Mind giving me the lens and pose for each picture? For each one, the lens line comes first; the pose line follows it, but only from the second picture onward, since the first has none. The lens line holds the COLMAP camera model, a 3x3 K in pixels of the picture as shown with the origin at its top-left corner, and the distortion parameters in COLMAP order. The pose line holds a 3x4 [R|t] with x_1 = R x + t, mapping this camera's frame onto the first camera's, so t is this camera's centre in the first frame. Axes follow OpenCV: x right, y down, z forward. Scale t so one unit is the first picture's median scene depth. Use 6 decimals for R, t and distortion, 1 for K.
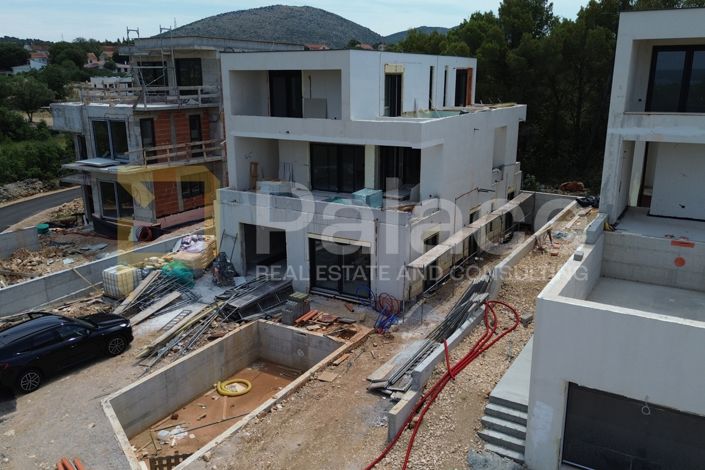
lens RADIAL K [[592.0, 0, 352.5], [0, 592.0, 235.0], [0, 0, 1]] dist [0.074904, -0.085002]
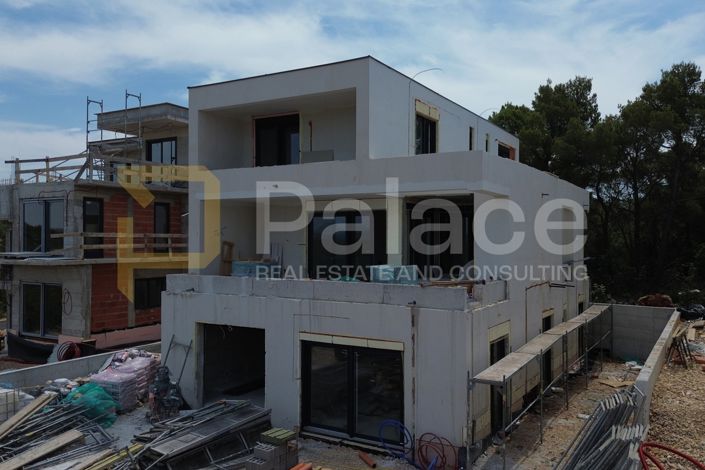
lens RADIAL K [[592.0, 0, 352.5], [0, 592.0, 235.0], [0, 0, 1]] dist [0.074904, -0.085002]
pose [[0.999969, 0.007304, -0.003008, -0.018523], [-0.007840, 0.964113, -0.265376, 0.062454], [0.000961, 0.265391, 0.964140, 0.361751]]
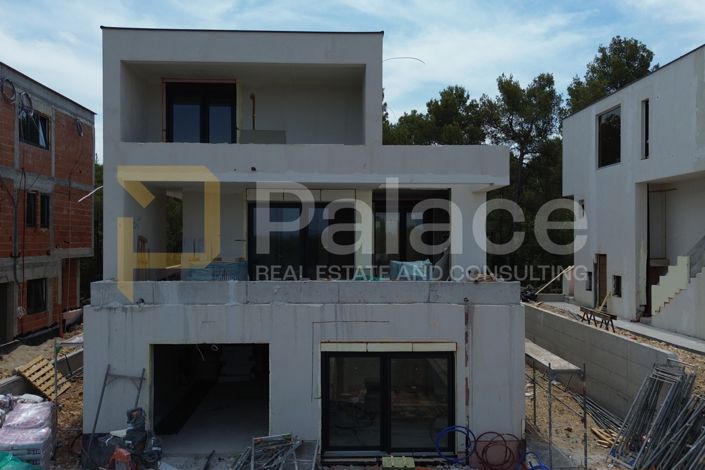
lens RADIAL K [[592.0, 0, 352.5], [0, 592.0, 235.0], [0, 0, 1]] dist [0.074904, -0.085002]
pose [[0.844949, 0.008707, 0.534775, -0.333993], [0.132696, 0.965193, -0.225376, 0.026373], [-0.518124, 0.261394, 0.814384, 0.518078]]
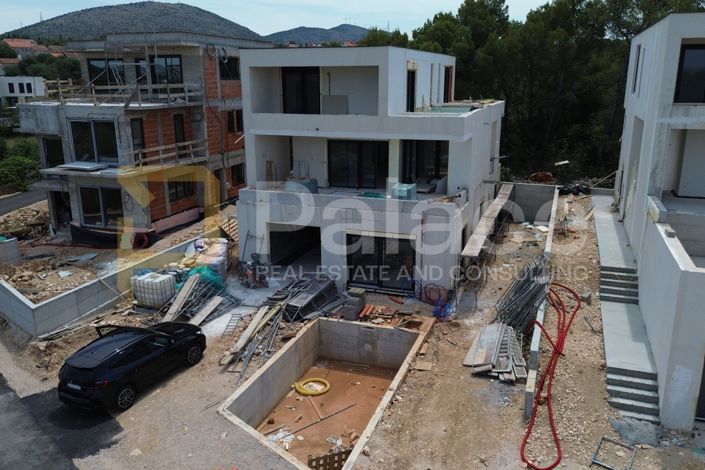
lens RADIAL K [[592.0, 0, 352.5], [0, 592.0, 235.0], [0, 0, 1]] dist [0.074904, -0.085002]
pose [[0.981661, -0.049737, 0.184034, -0.246201], [0.049818, 0.998750, 0.004192, 0.002776], [-0.184013, 0.005053, 0.982911, 0.013624]]
